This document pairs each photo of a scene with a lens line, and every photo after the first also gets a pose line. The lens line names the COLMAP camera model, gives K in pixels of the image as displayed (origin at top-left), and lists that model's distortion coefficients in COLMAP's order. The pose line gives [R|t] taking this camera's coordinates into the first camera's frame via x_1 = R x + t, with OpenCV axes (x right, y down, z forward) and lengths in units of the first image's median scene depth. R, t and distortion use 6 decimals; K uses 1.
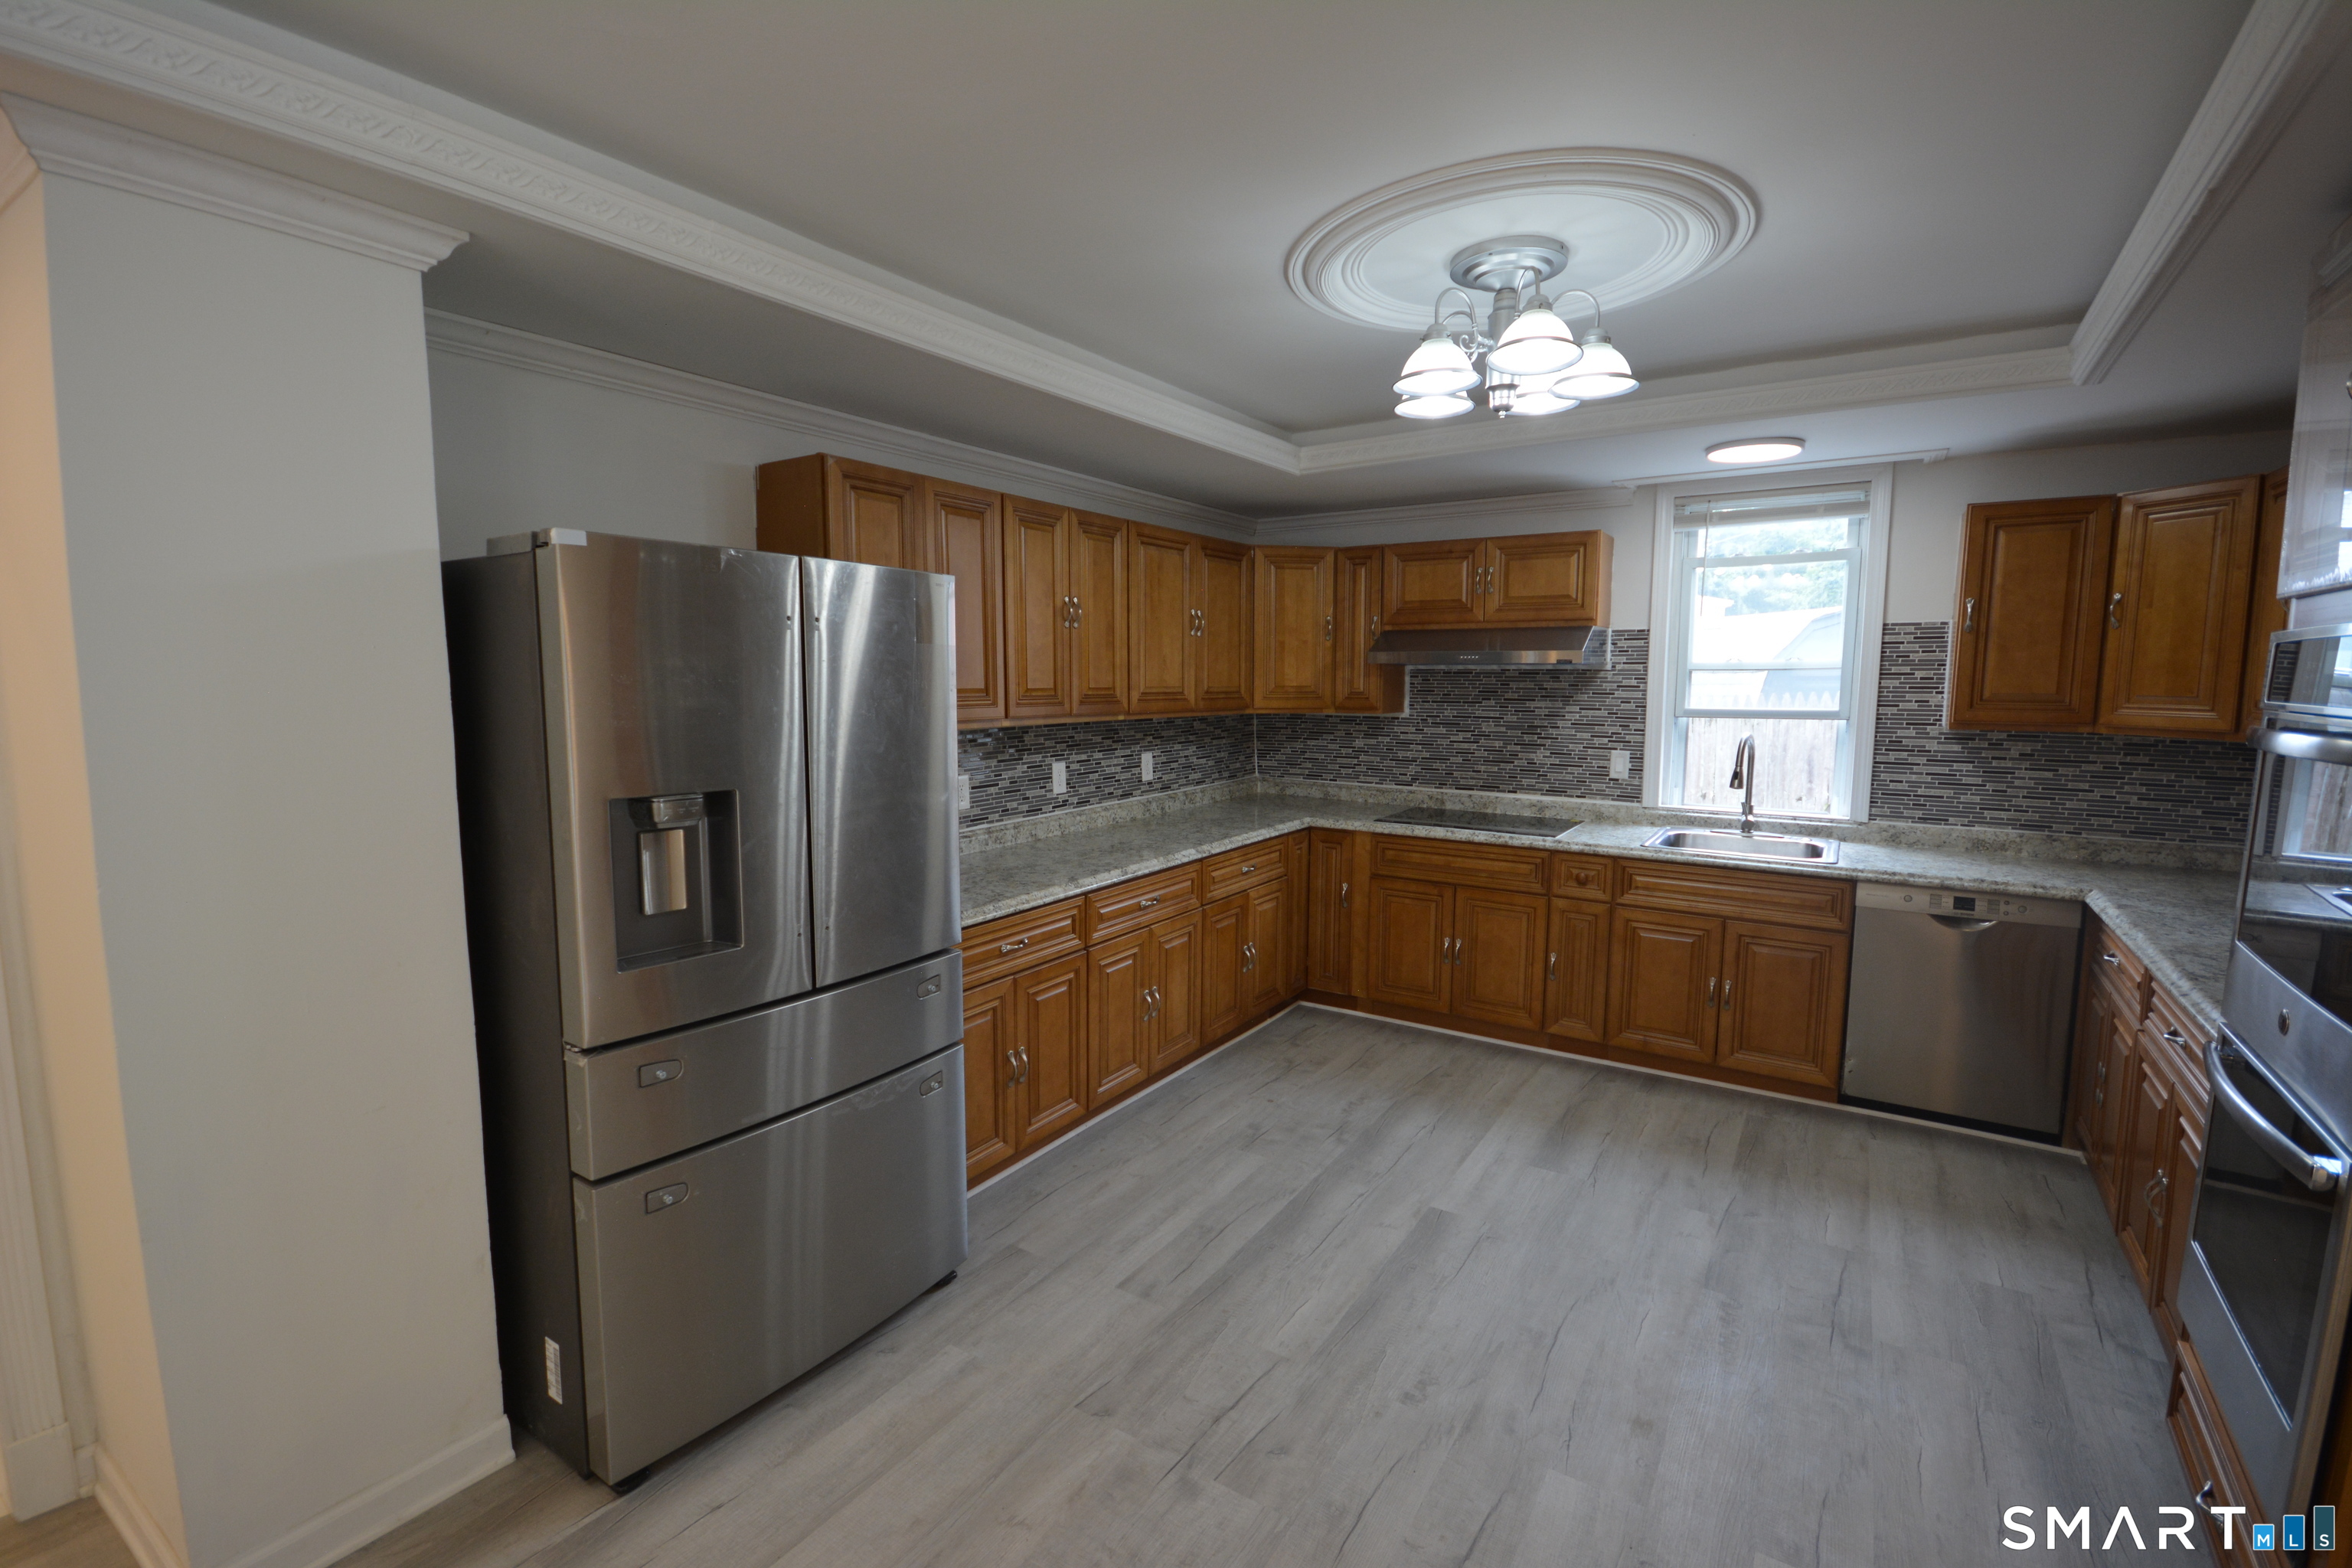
lens RADIAL K [[1026.8, 0, 1181.7], [0, 1026.8, 789.8], [0, 0, 1]] dist [-0.002134, -0.000179]
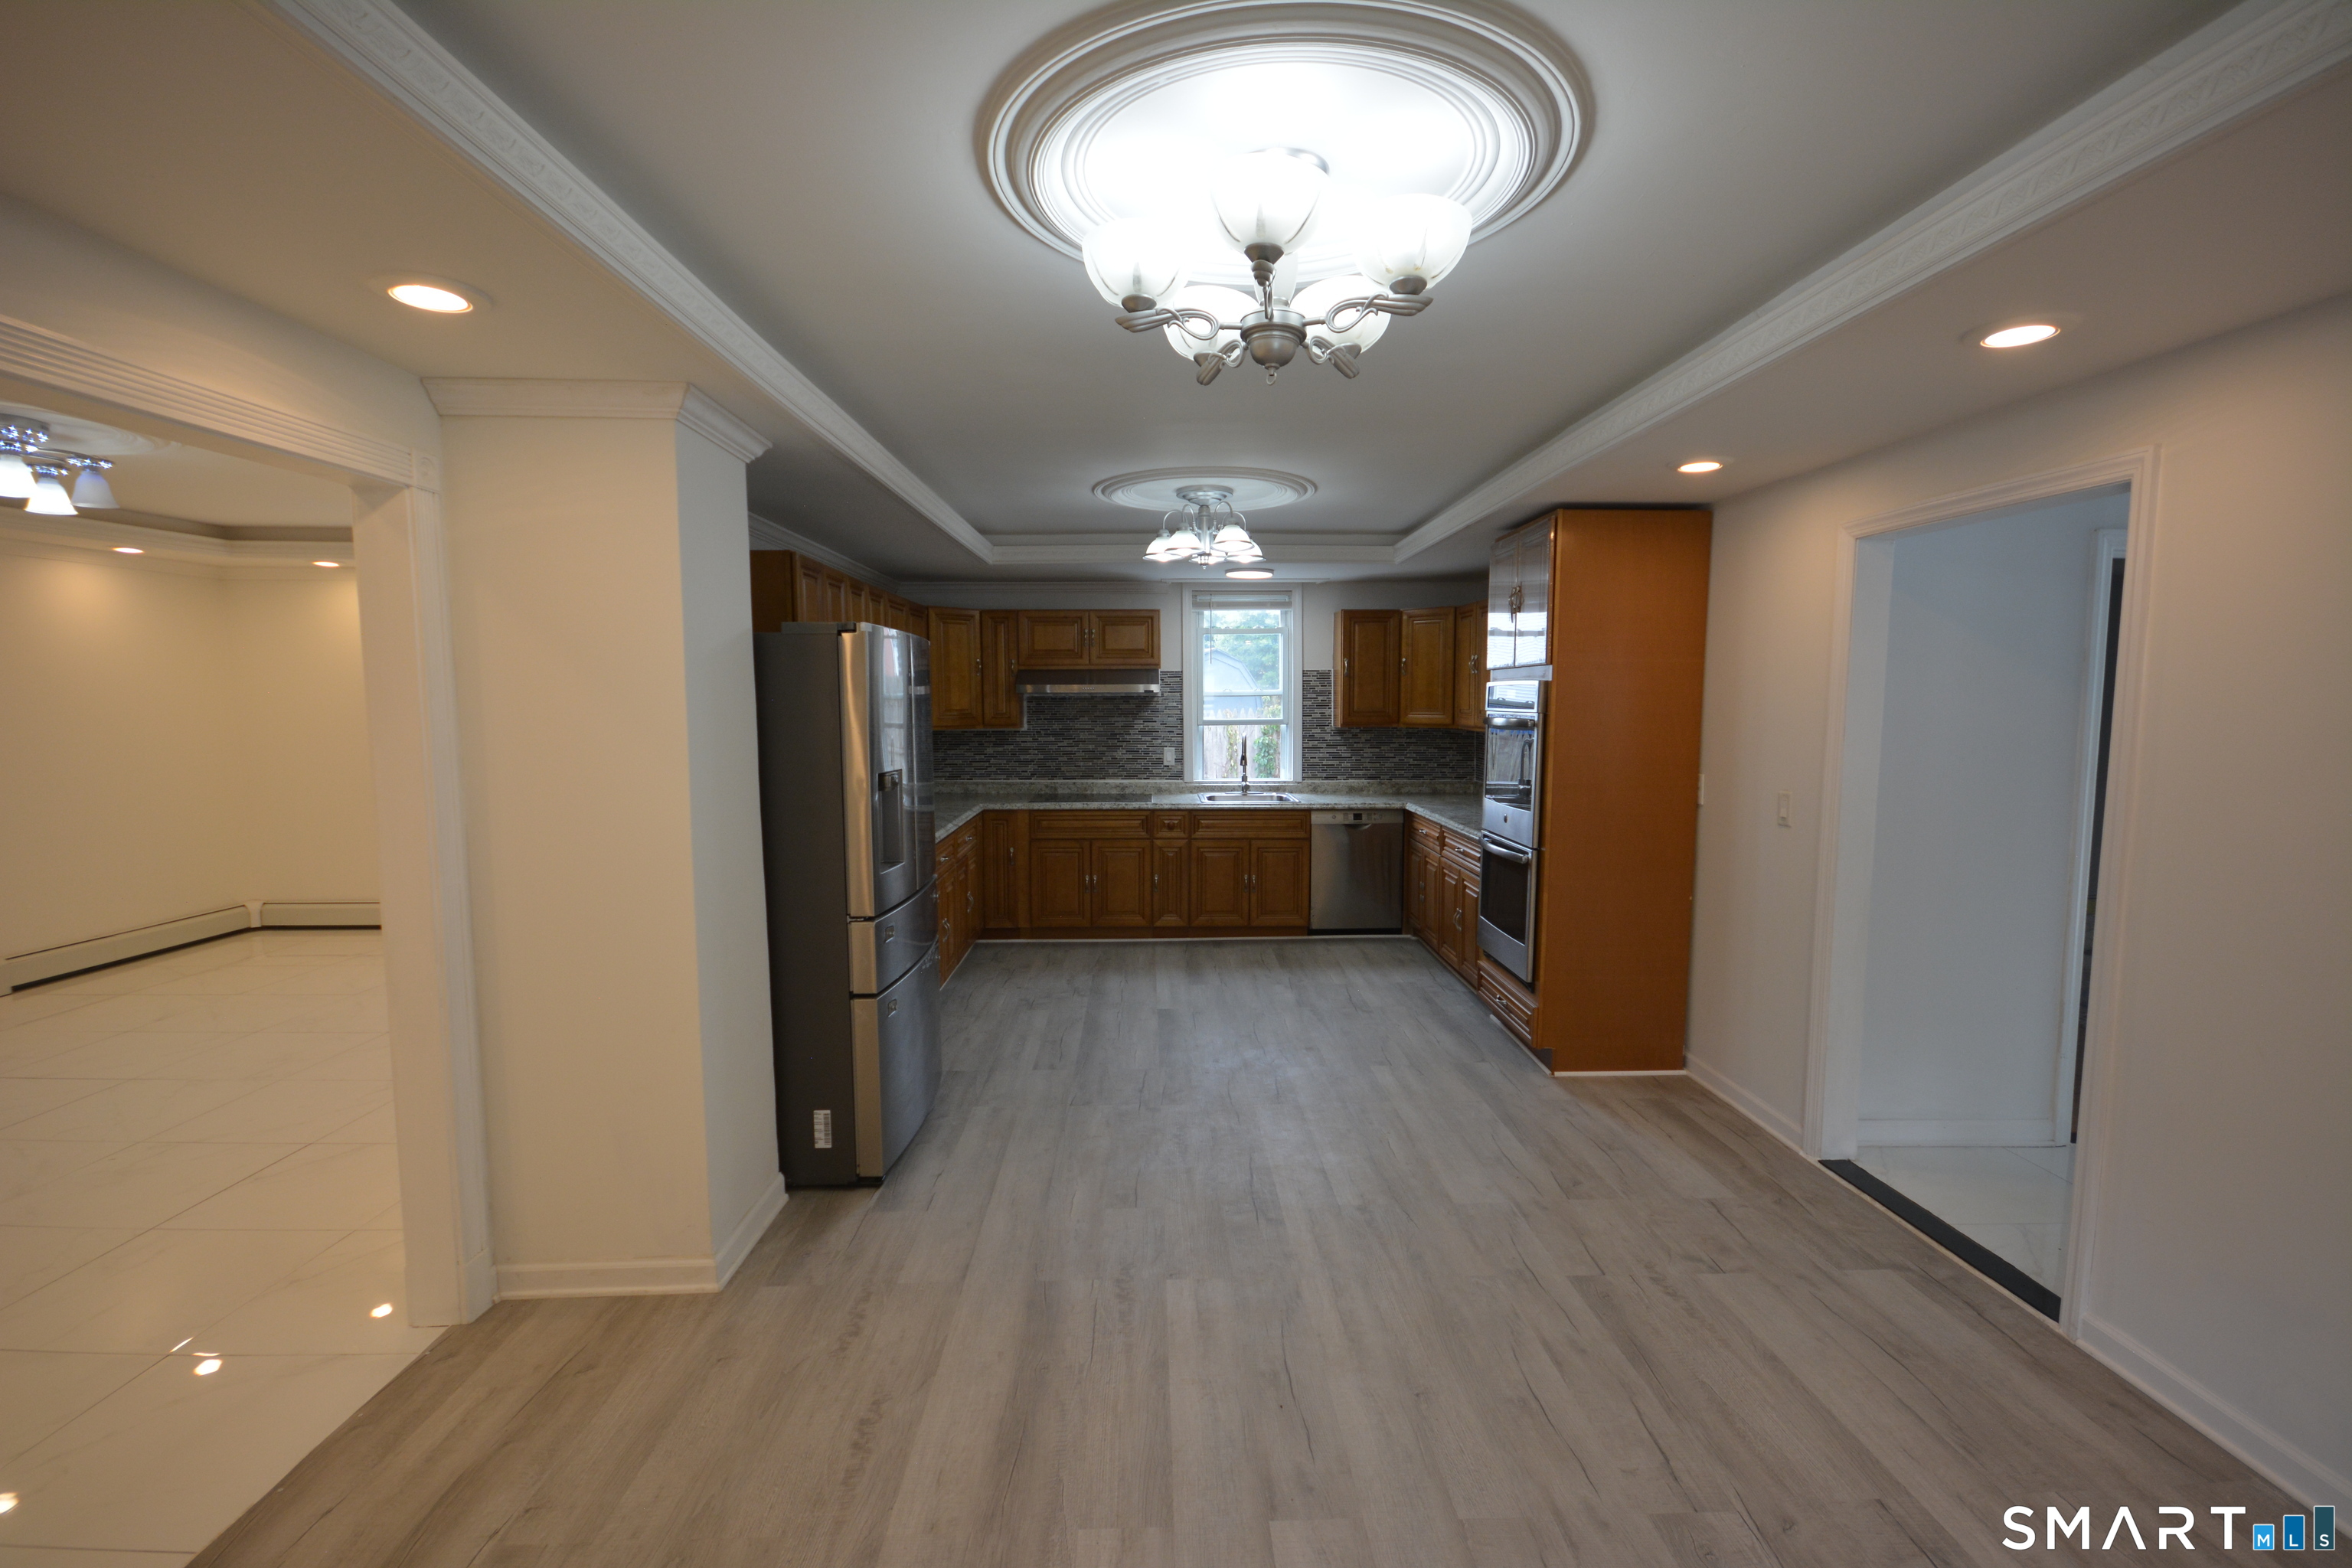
lens RADIAL K [[1026.8, 0, 1181.7], [0, 1026.8, 789.8], [0, 0, 1]] dist [-0.002134, -0.000179]
pose [[0.818582, -0.056068, 0.571646, -0.525141], [0.070059, 0.997540, -0.002484, 0.036252], [-0.570100, 0.042082, 0.820497, -0.343504]]
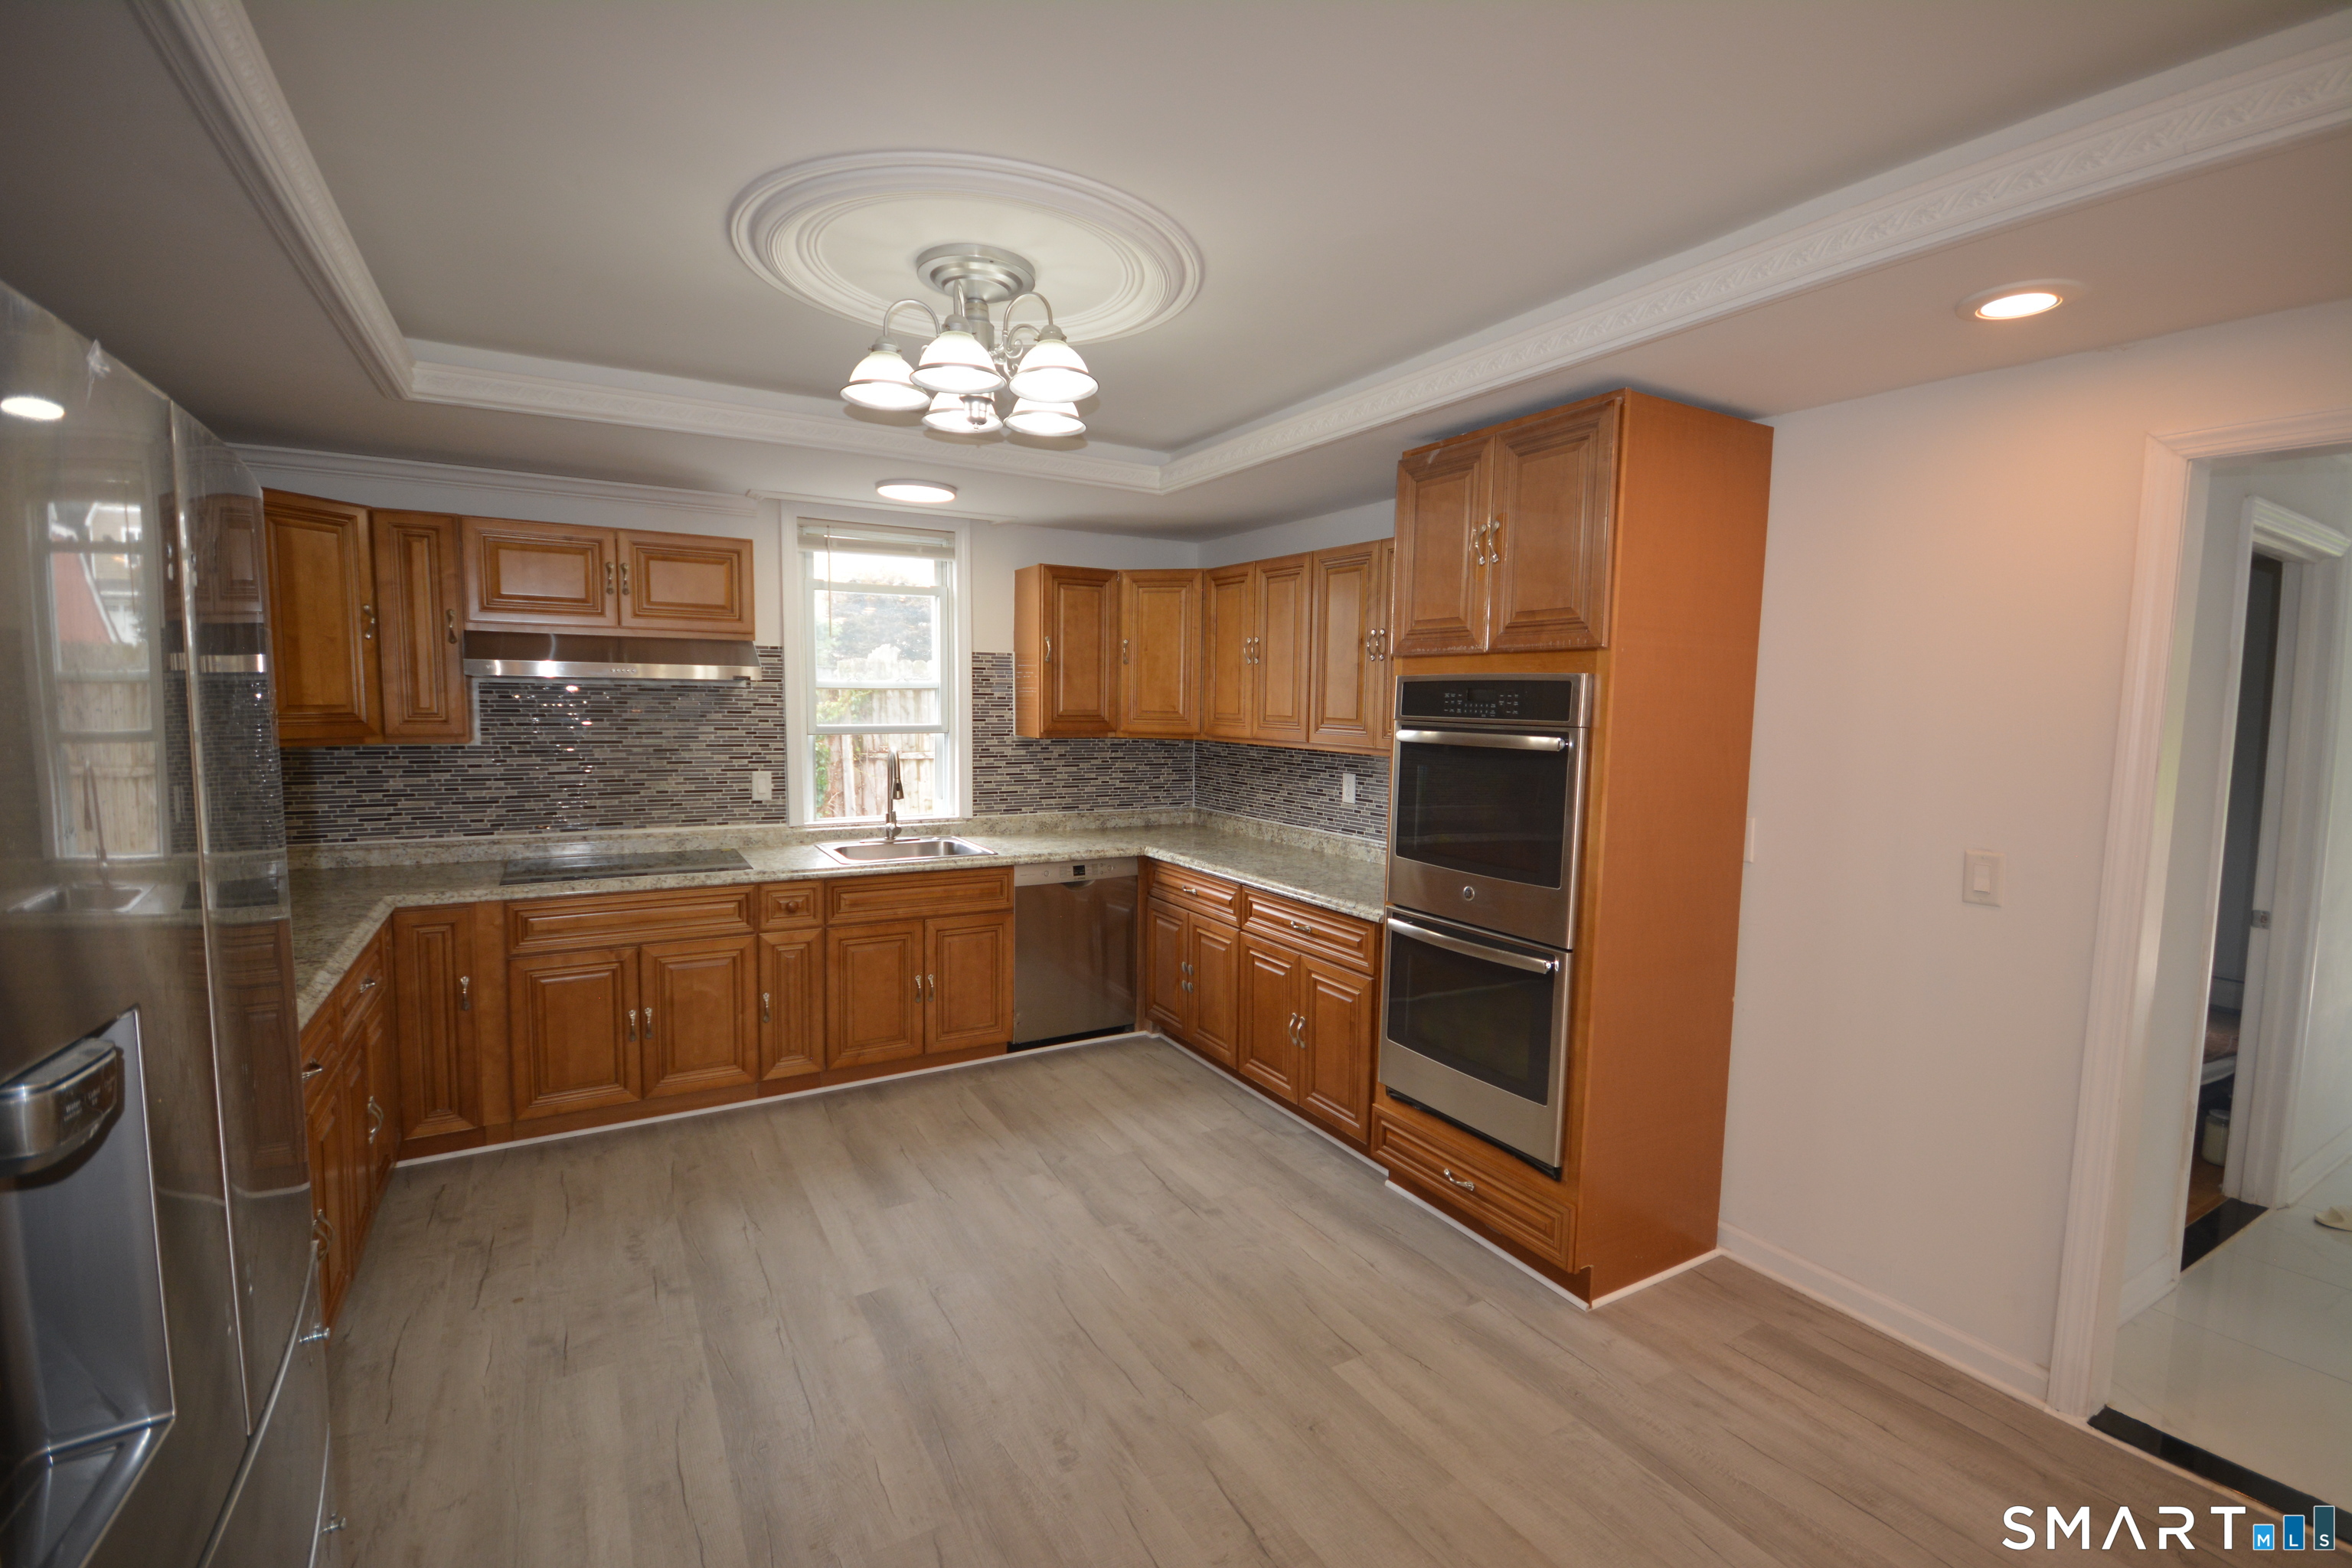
lens RADIAL K [[1028.7, 0, 1181.4], [0, 1028.7, 788.9], [0, 0, 1]] dist [0.004424, -0.007016]
pose [[0.438151, -0.075784, 0.895701, -0.301127], [0.088735, 0.995219, 0.040797, -0.029799], [-0.894511, 0.061605, 0.442782, 0.253114]]
